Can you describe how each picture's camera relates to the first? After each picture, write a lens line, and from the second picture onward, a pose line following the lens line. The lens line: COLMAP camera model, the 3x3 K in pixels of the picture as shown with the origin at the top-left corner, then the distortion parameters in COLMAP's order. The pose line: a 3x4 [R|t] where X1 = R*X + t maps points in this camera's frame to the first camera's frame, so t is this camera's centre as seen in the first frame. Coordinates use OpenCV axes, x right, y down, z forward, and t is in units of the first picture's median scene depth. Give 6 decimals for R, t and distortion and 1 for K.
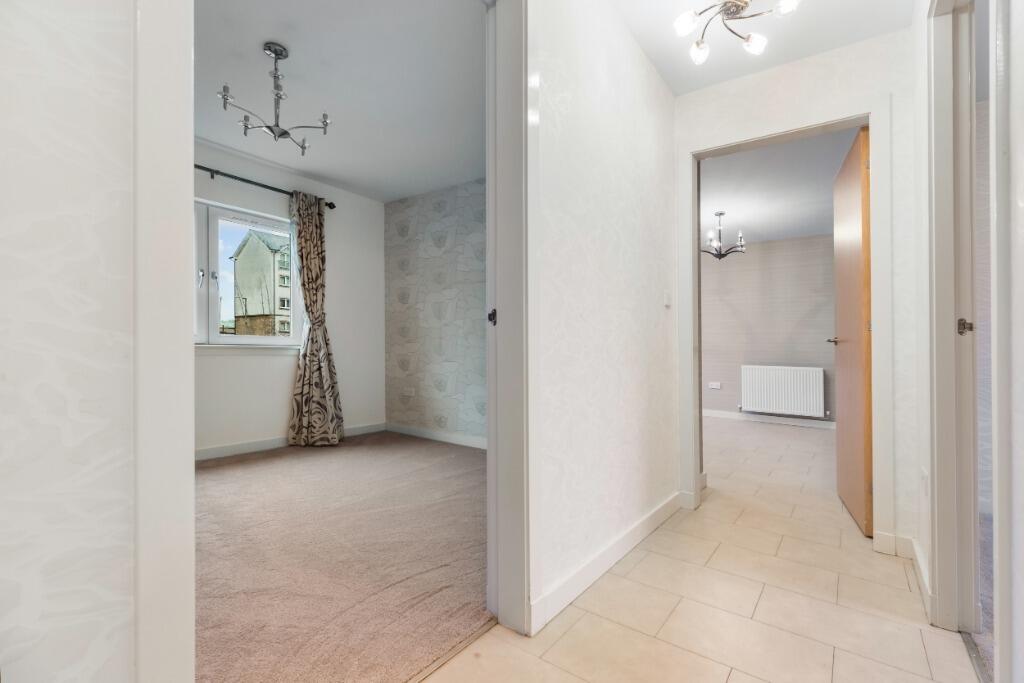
lens RADIAL K [[508.5, 0, 536.5], [0, 508.5, 382.6], [0, 0, 1]] dist [0.000621, 0.000070]
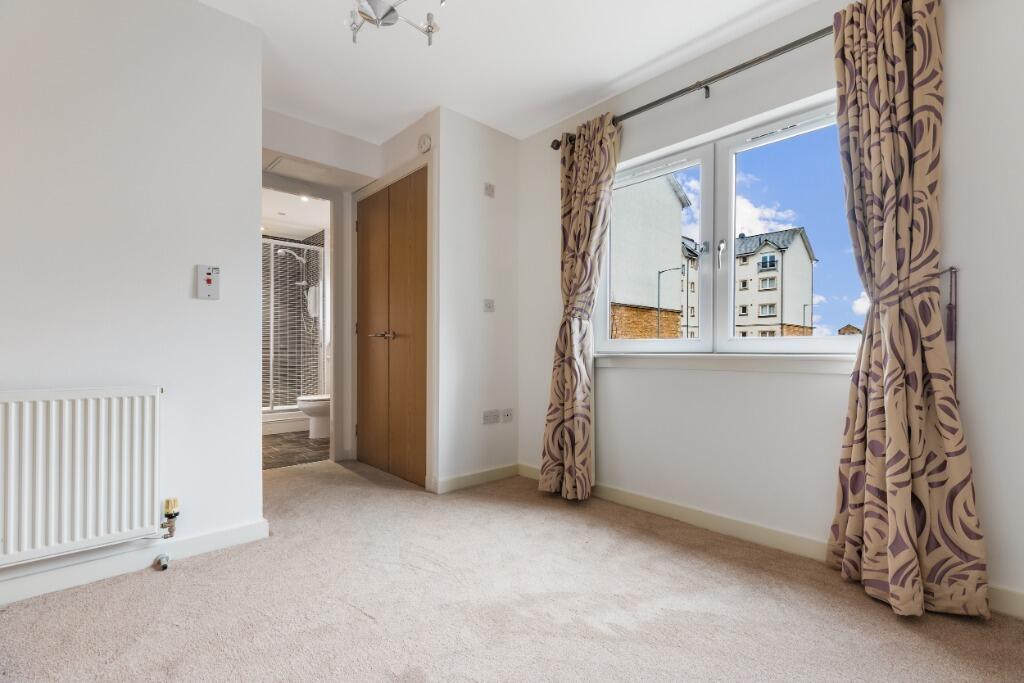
lens RADIAL K [[492.2, 0, 506.4], [0, 492.2, 358.2], [0, 0, 1]] dist [0.000996, 0.000077]
pose [[-0.276916, 0.009191, -0.960850, 0.032594], [-0.057597, 0.997997, 0.026146, -0.061087], [0.959166, 0.062582, -0.275833, 0.818764]]
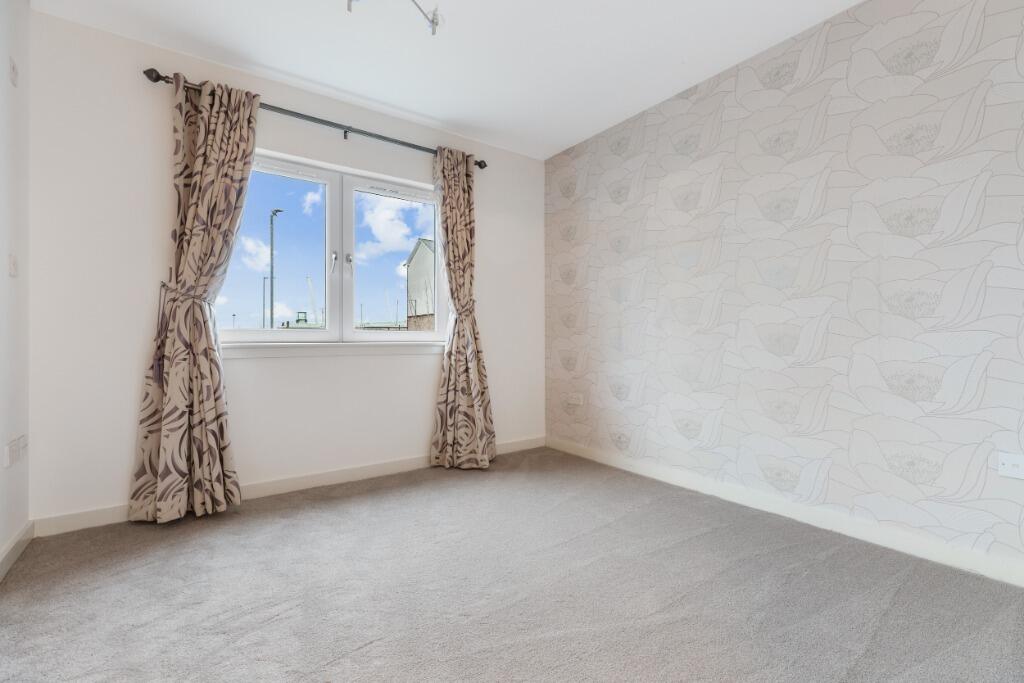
lens RADIAL K [[492.2, 0, 506.4], [0, 492.2, 358.2], [0, 0, 1]] dist [0.000996, 0.000077]
pose [[0.941433, -0.008610, -0.337089, -0.113932], [-0.002337, 0.999483, -0.032058, -0.021835], [0.337191, 0.030968, 0.940927, 0.307580]]
